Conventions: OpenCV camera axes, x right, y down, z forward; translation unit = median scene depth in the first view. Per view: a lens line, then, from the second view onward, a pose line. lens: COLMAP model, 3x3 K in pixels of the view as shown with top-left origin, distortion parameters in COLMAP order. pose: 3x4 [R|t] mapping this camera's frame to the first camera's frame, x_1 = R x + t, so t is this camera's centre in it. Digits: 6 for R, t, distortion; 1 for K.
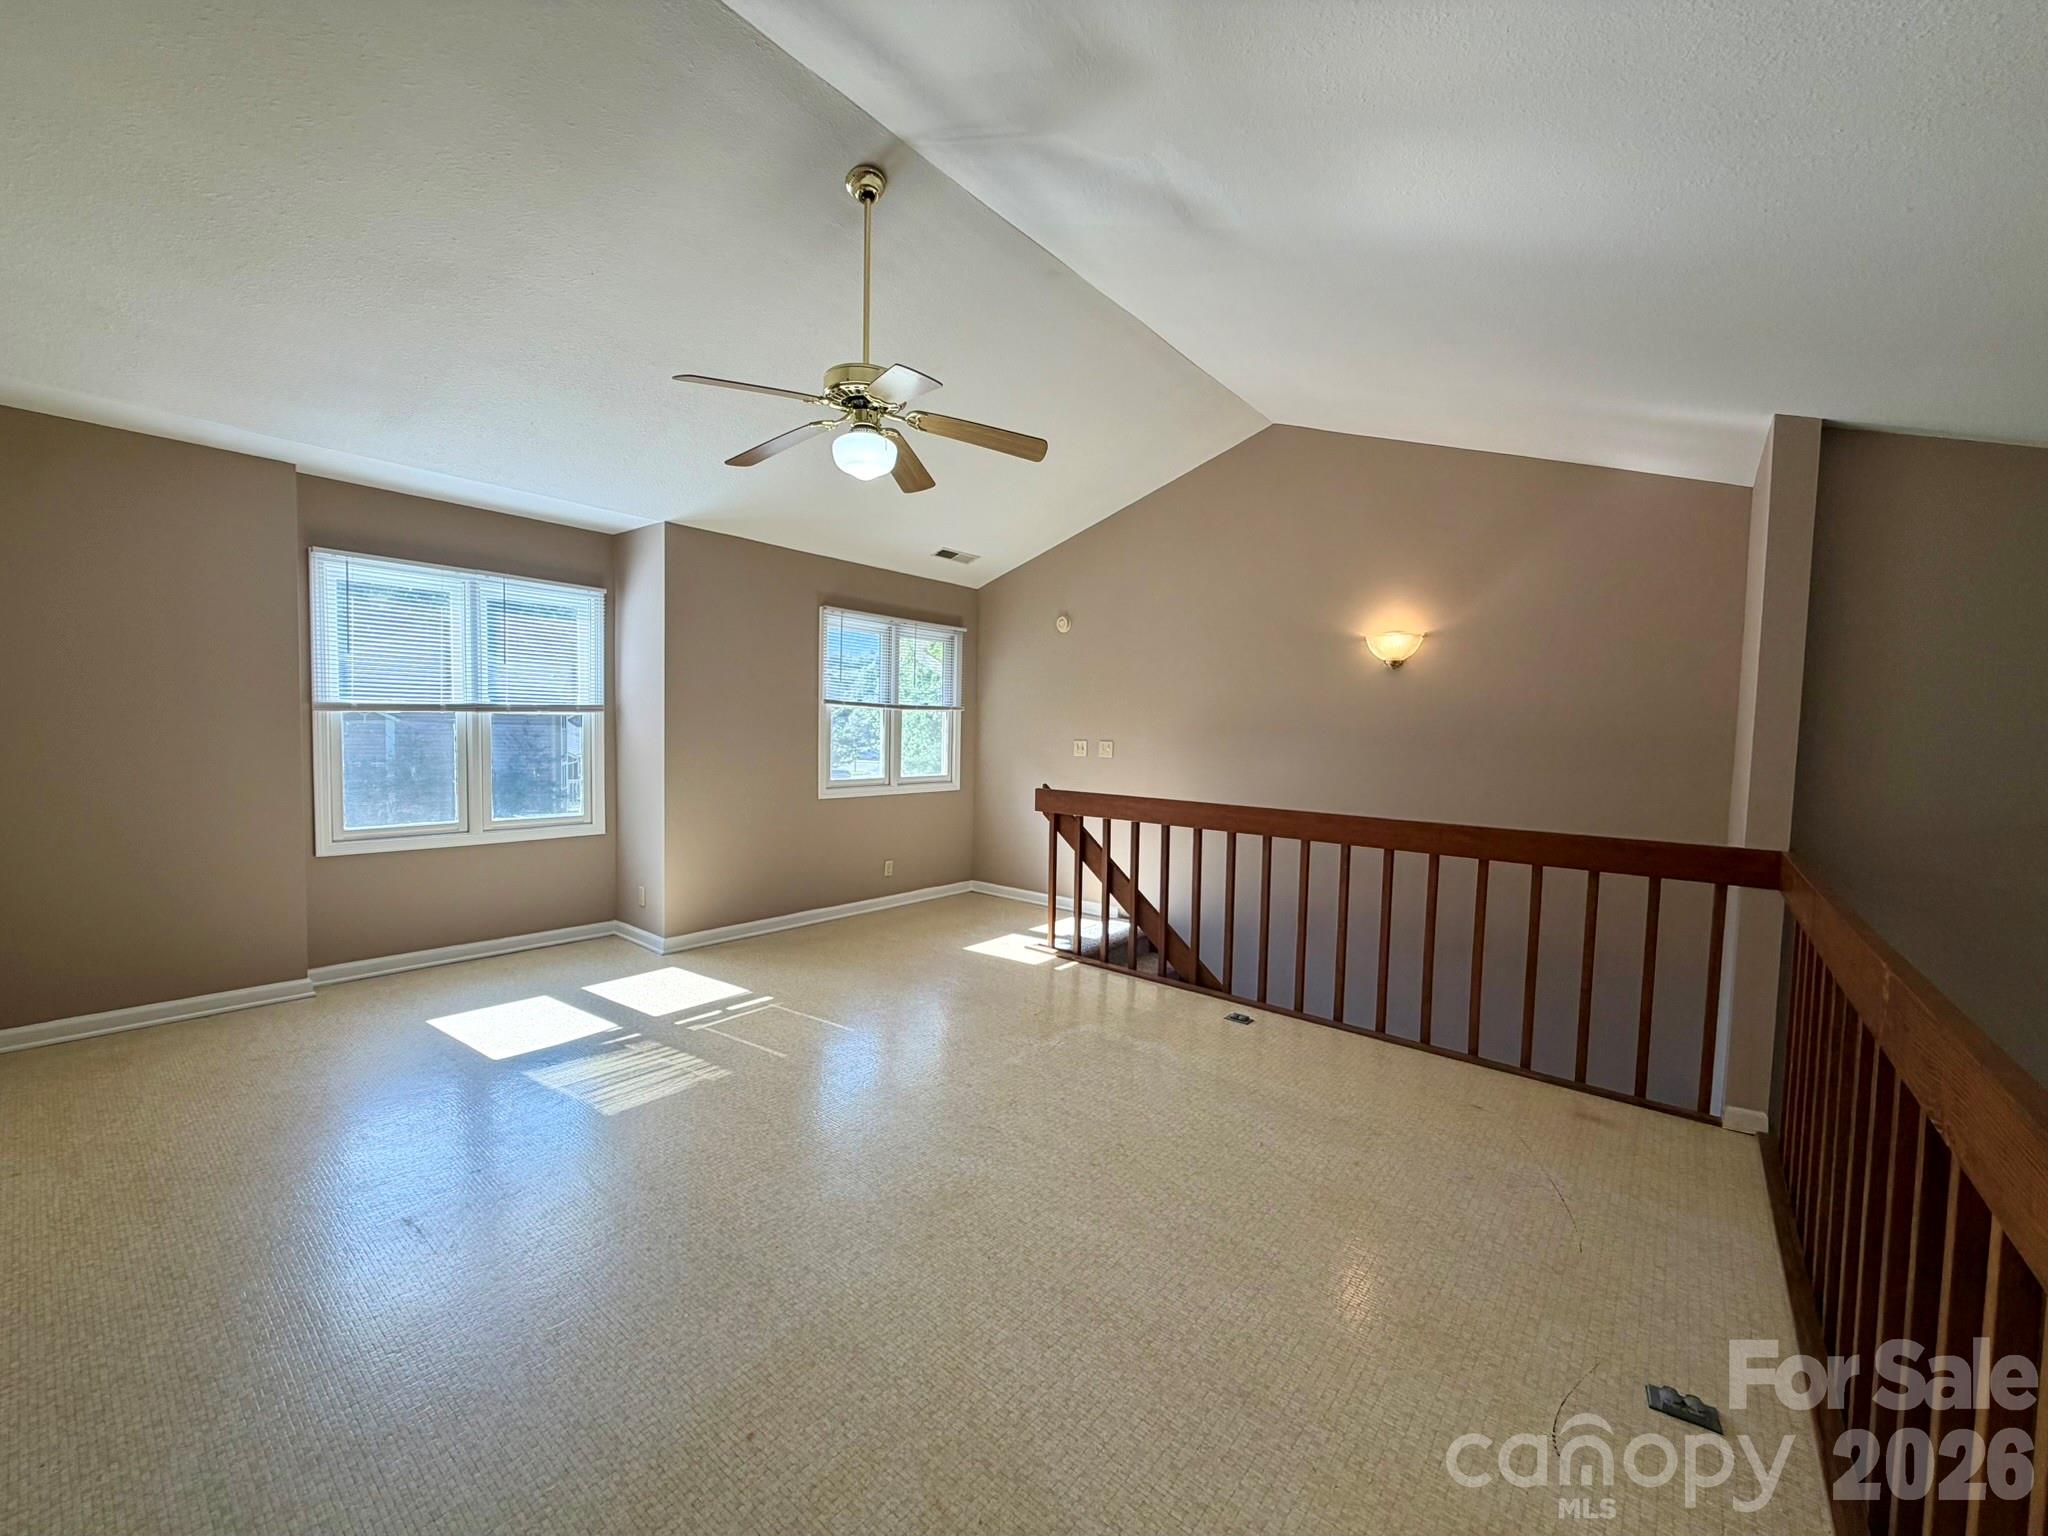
lens RADIAL K [[819.8, 0, 1022.5], [0, 819.8, 767.6], [0, 0, 1]] dist [0.001142, 0.000142]
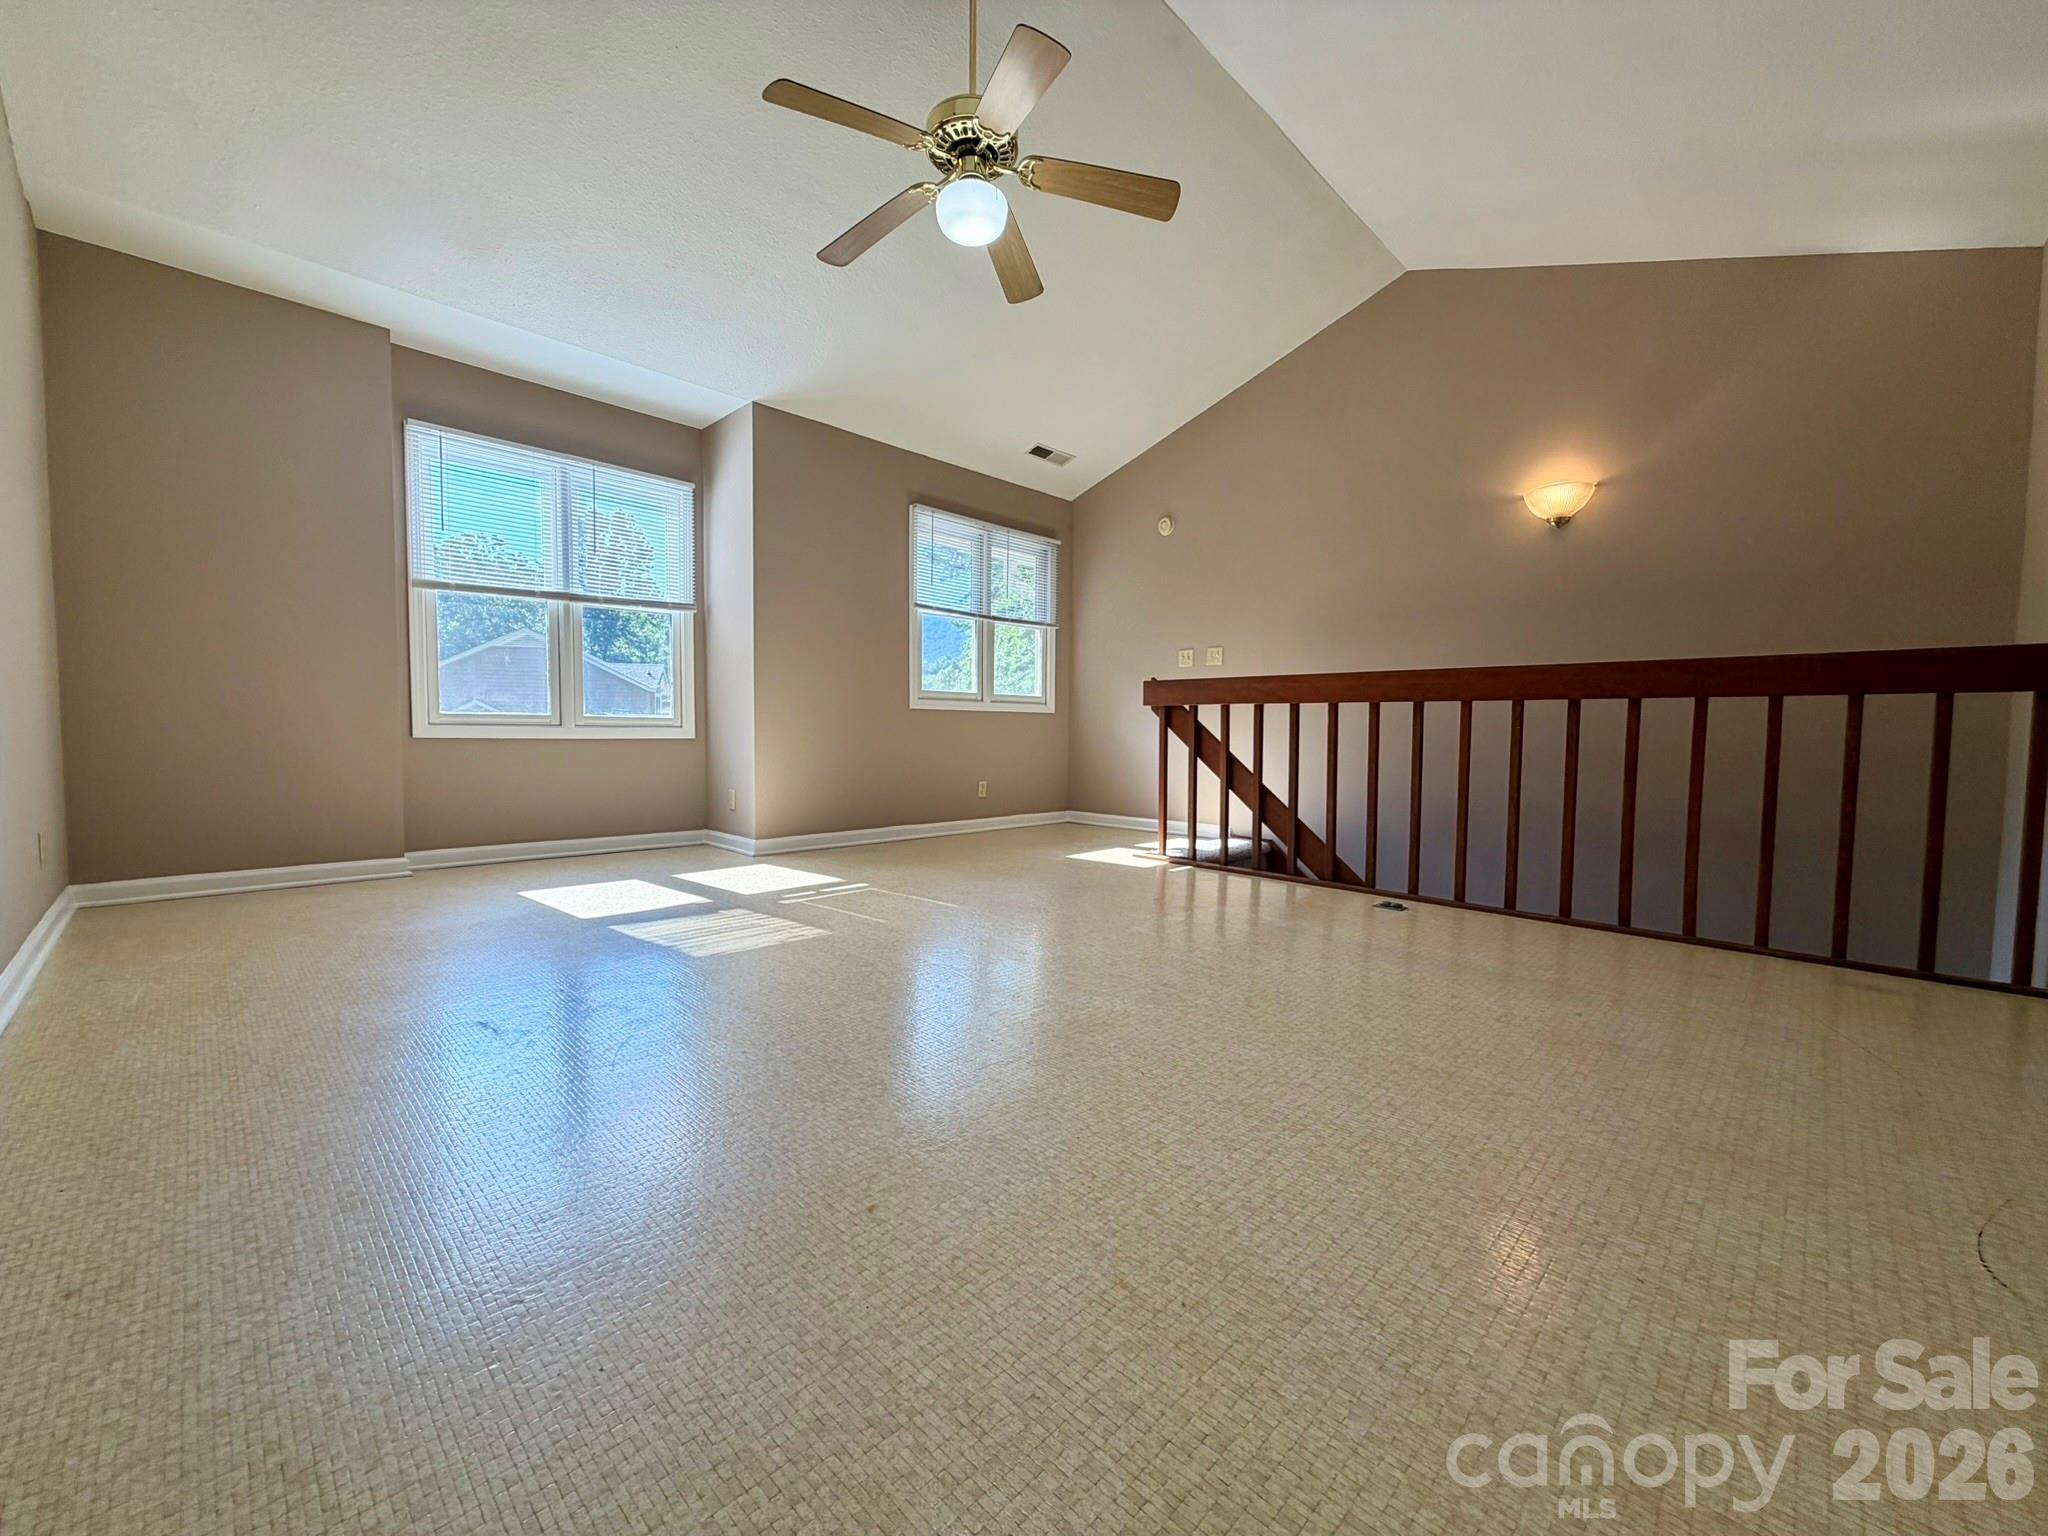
lens RADIAL K [[819.8, 0, 1022.5], [0, 819.8, 767.6], [0, 0, 1]] dist [0.001142, 0.000142]
pose [[0.995681, -0.009507, -0.092351, -0.036712], [0.008925, 0.999938, -0.006713, 0.132385], [0.092409, 0.005860, 0.995704, 0.075307]]
